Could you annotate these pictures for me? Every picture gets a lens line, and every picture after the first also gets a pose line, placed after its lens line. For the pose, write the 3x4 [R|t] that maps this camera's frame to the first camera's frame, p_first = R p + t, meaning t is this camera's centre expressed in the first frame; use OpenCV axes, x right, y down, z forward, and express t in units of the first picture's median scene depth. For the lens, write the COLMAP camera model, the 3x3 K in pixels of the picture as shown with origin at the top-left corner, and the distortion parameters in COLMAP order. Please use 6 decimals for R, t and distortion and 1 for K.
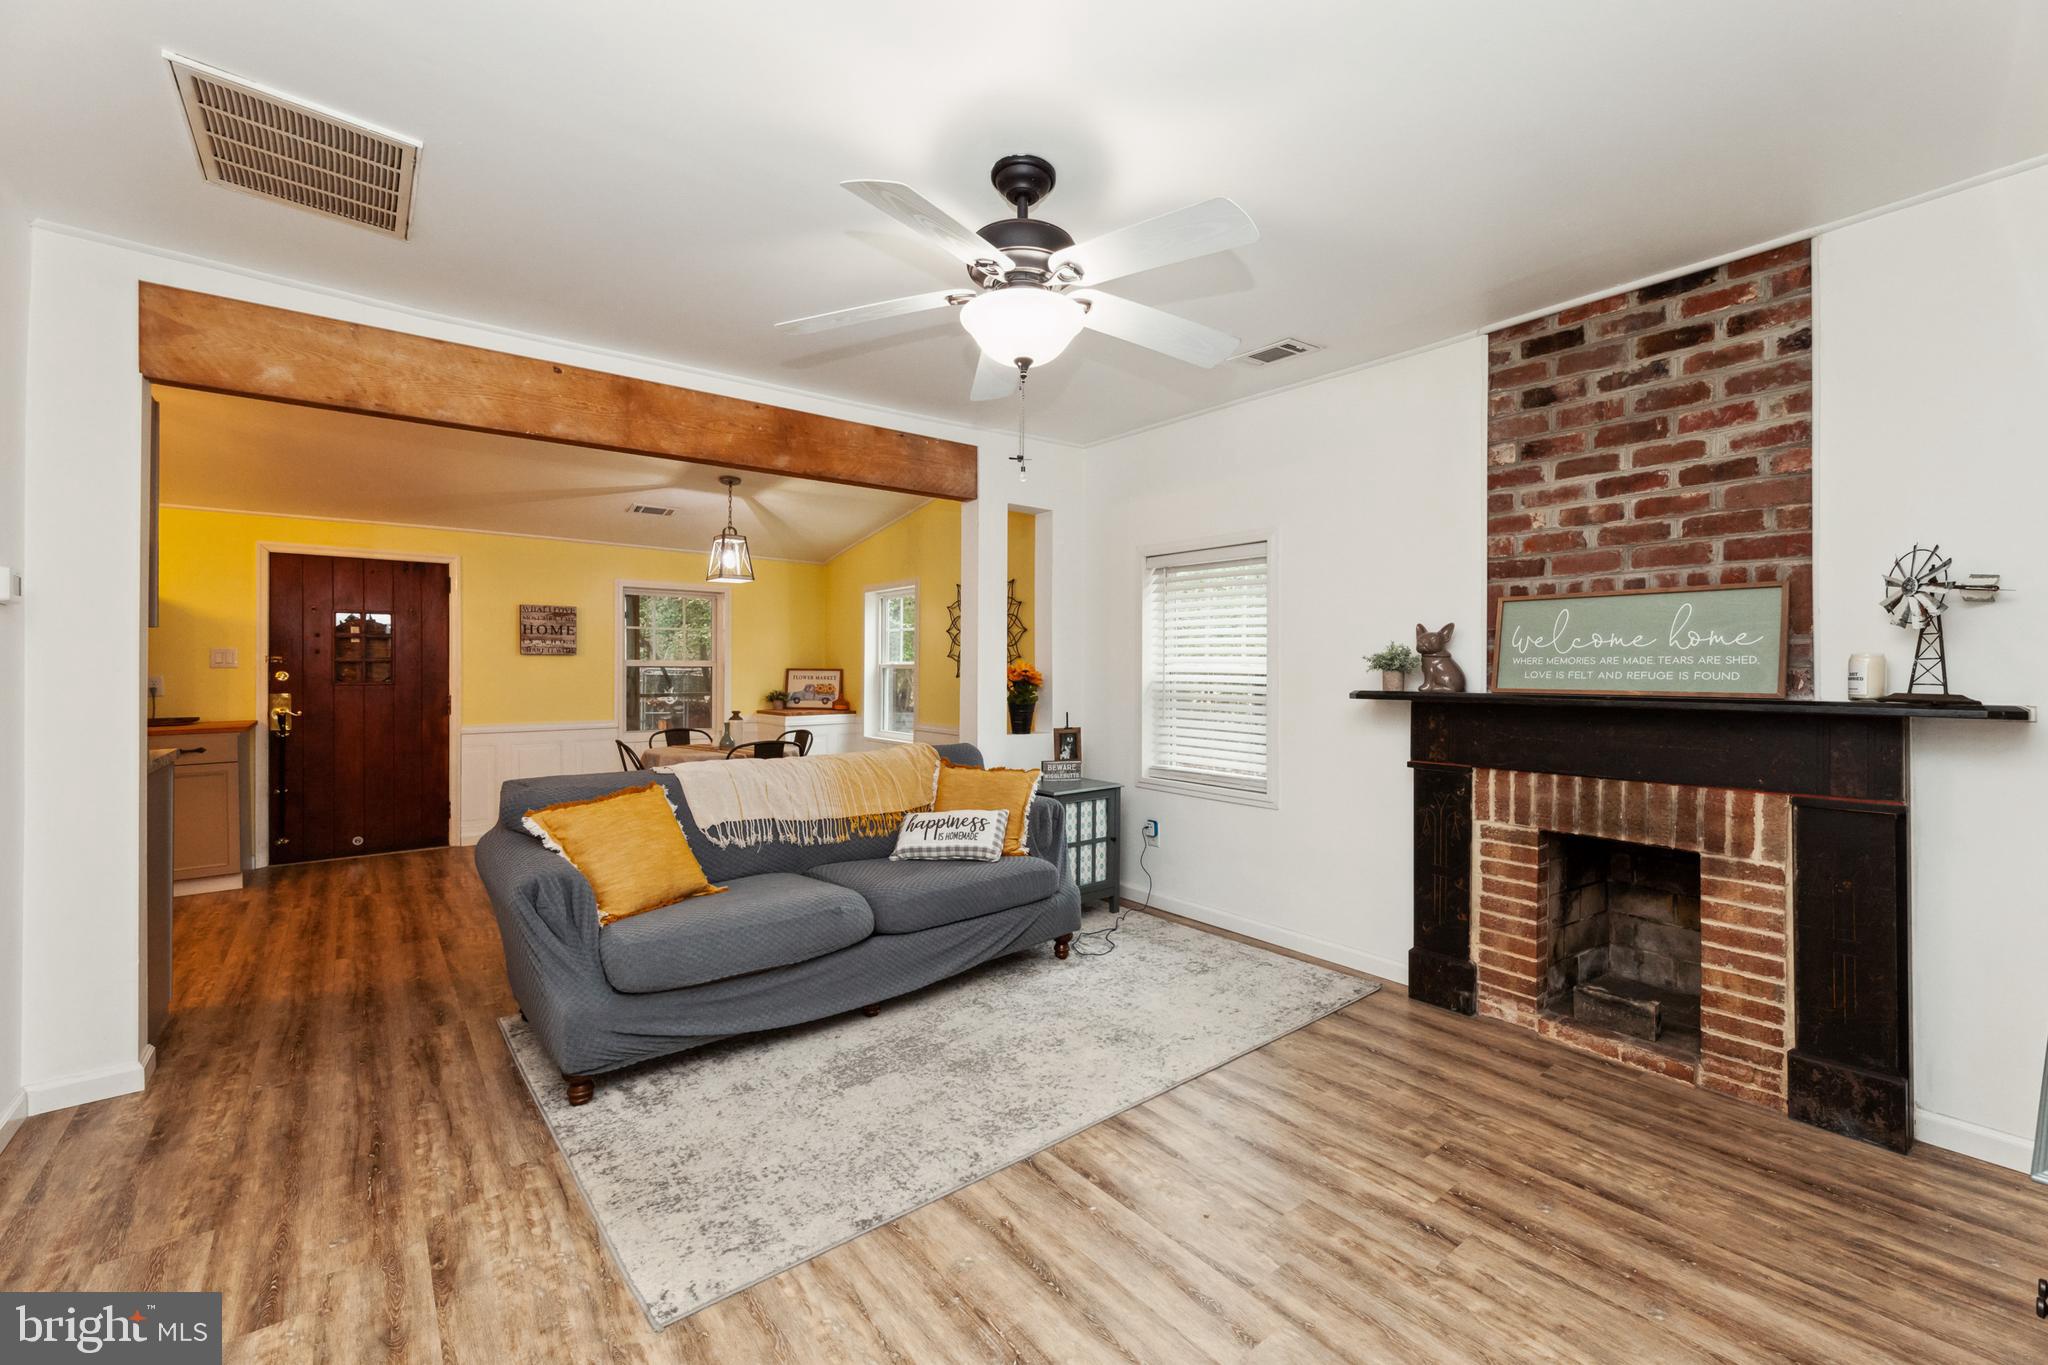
lens RADIAL K [[849.1, 0, 1045.1], [0, 849.1, 672.3], [0, 0, 1]] dist [0.002057, 0.000009]
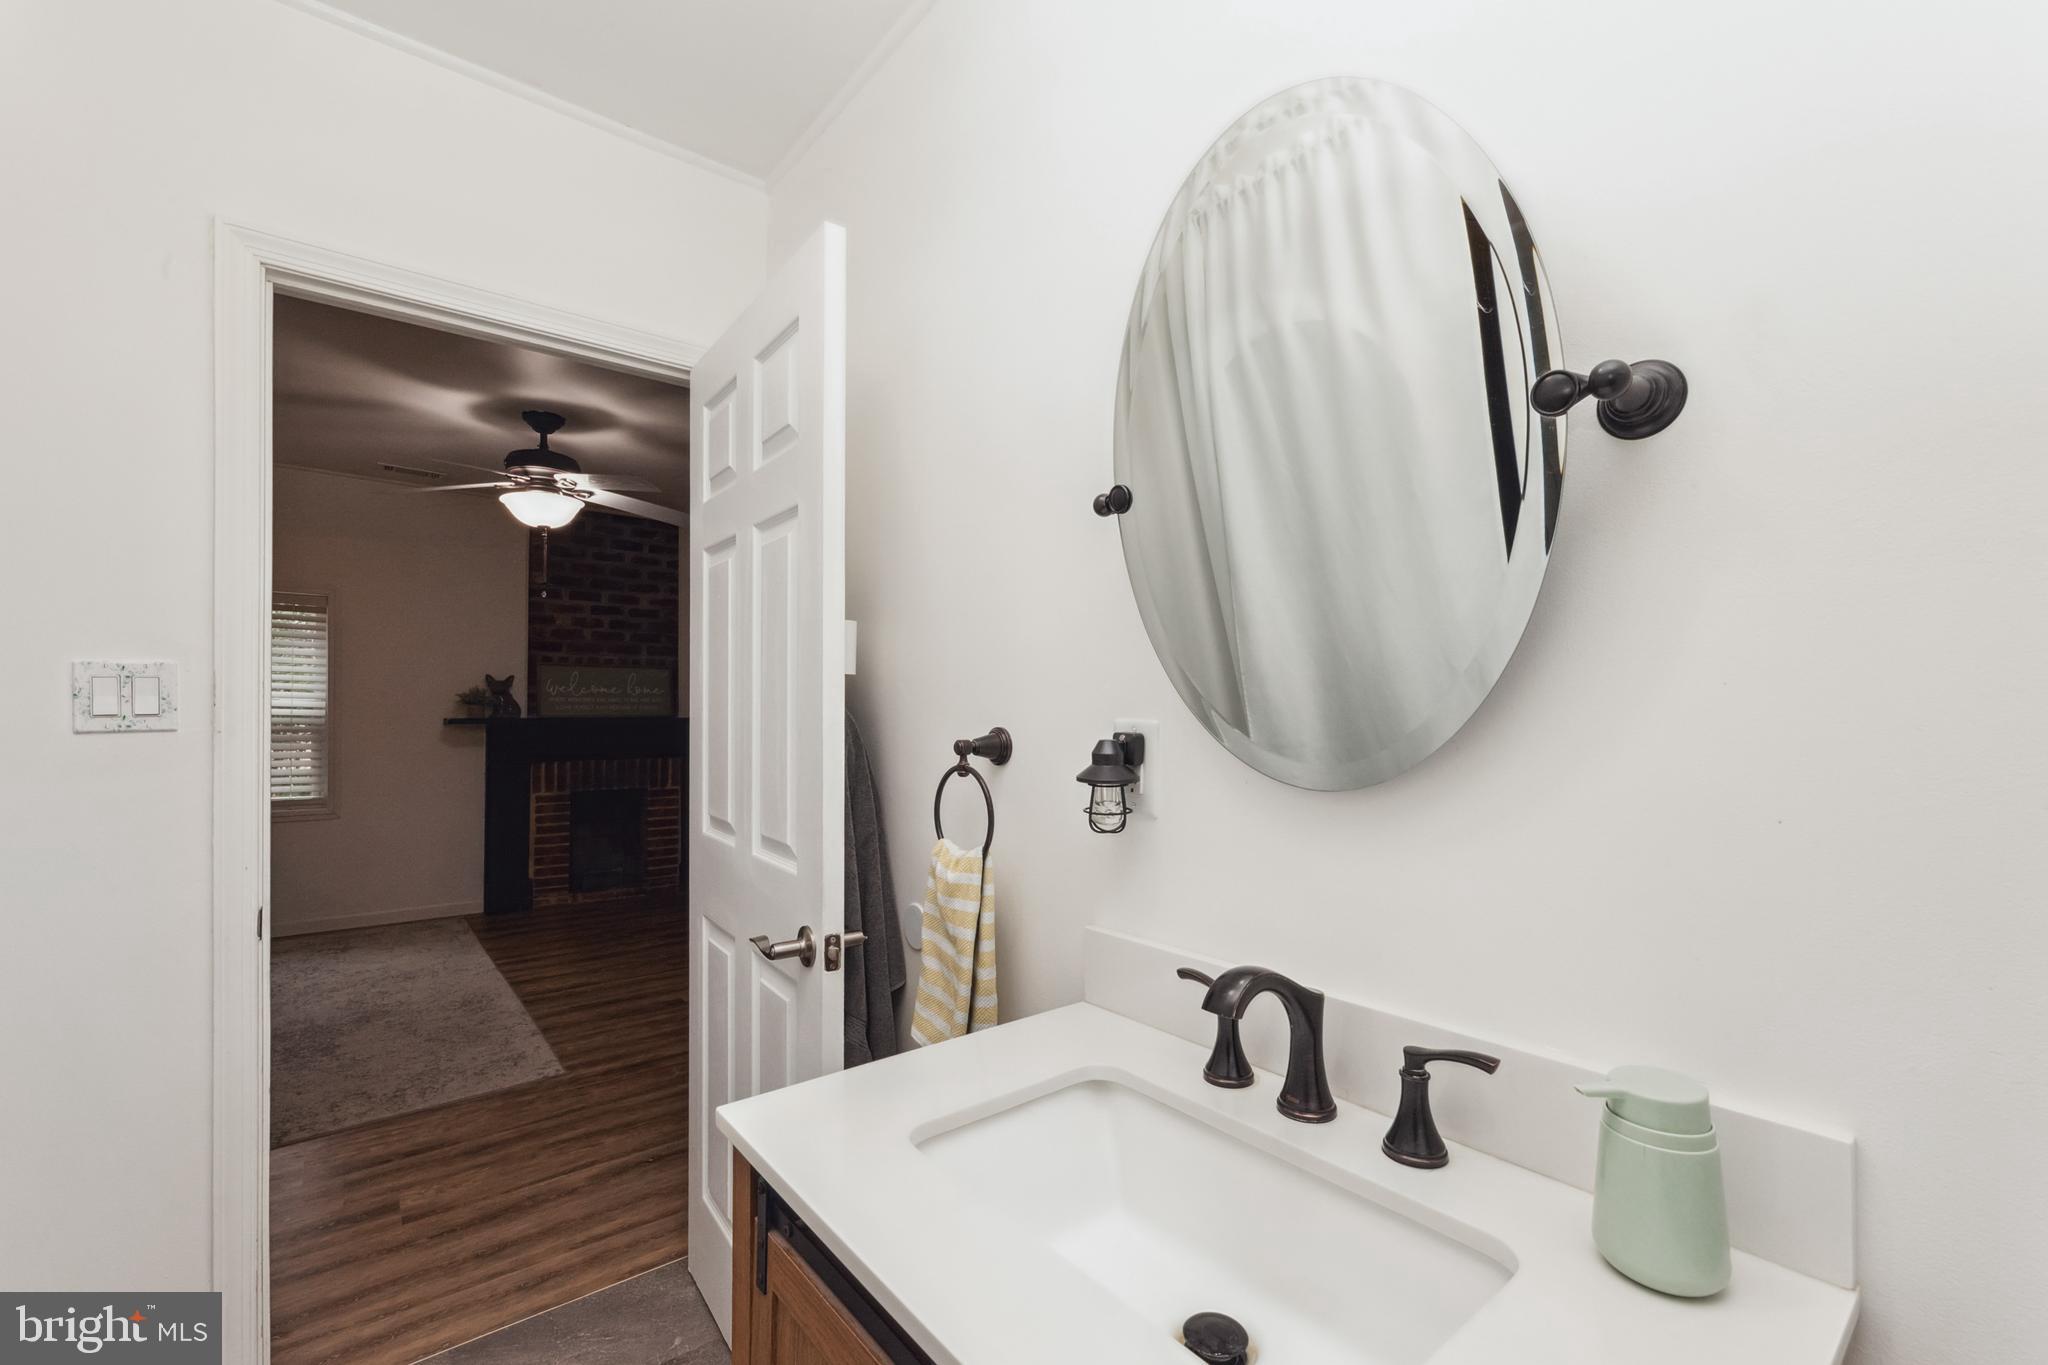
lens RADIAL K [[849.1, 0, 1031.6], [0, 849.1, 700.7], [0, 0, 1]] dist [0.002057, 0.000009]
pose [[0.001329, 0.003881, 0.999992, -1.275106], [-0.002970, 0.999988, -0.003877, -0.007155], [-0.999995, -0.002965, 0.001340, 0.008770]]
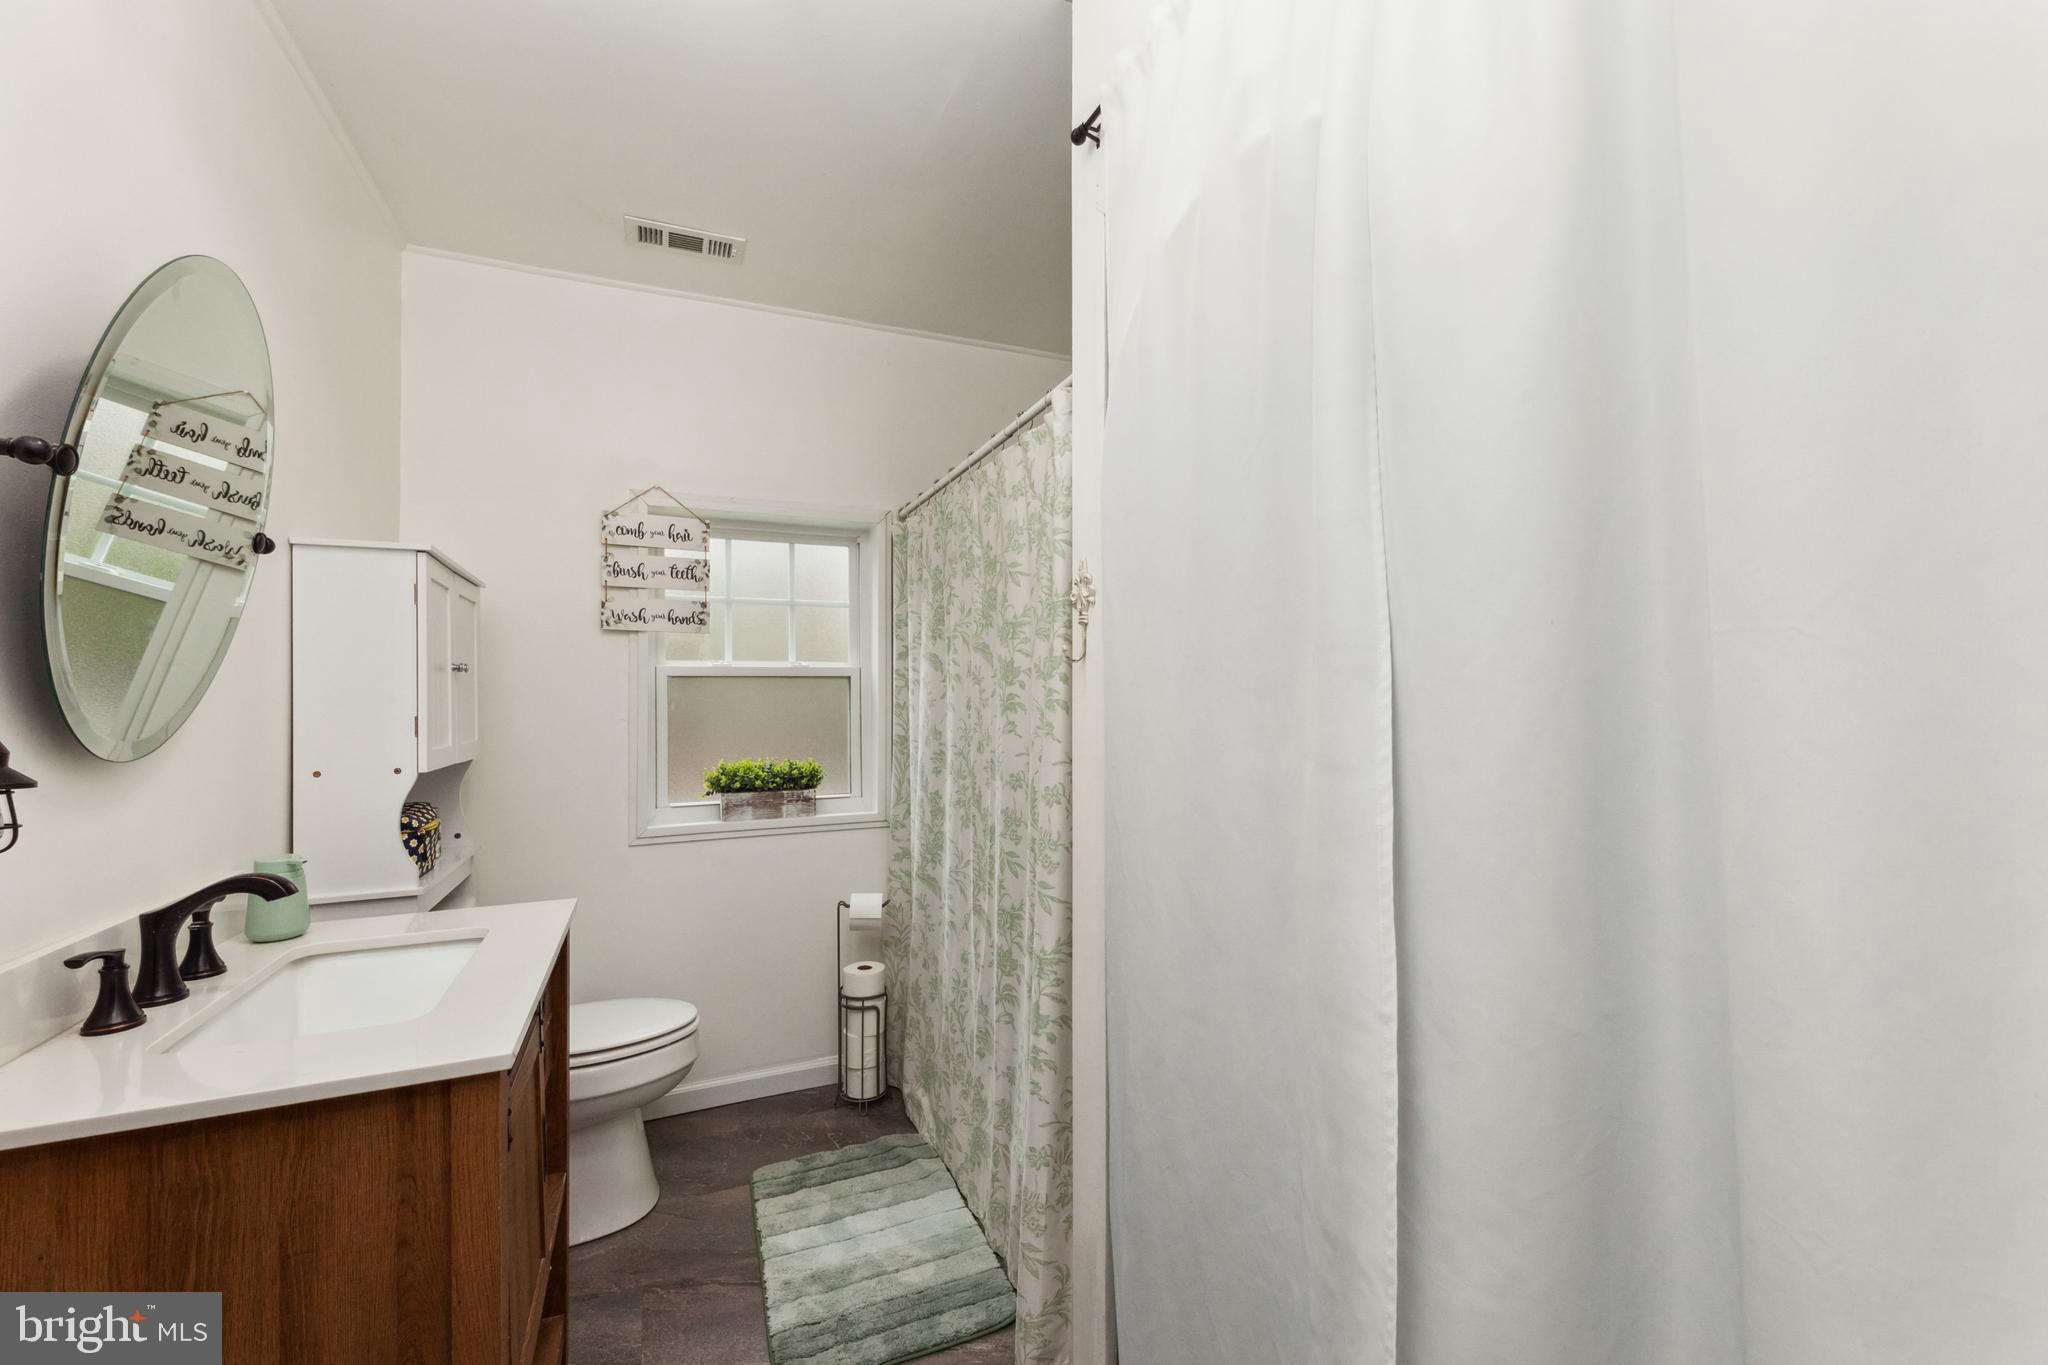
lens RADIAL K [[849.1, 0, 1035.9], [0, 849.1, 679.9], [0, 0, 1]] dist [0.002057, 0.000009]
pose [[-0.276675, -0.014047, -0.960861, -0.727003], [0.016220, 0.999682, -0.019285, 0.000591], [0.960827, -0.020921, -0.276359, 0.401394]]
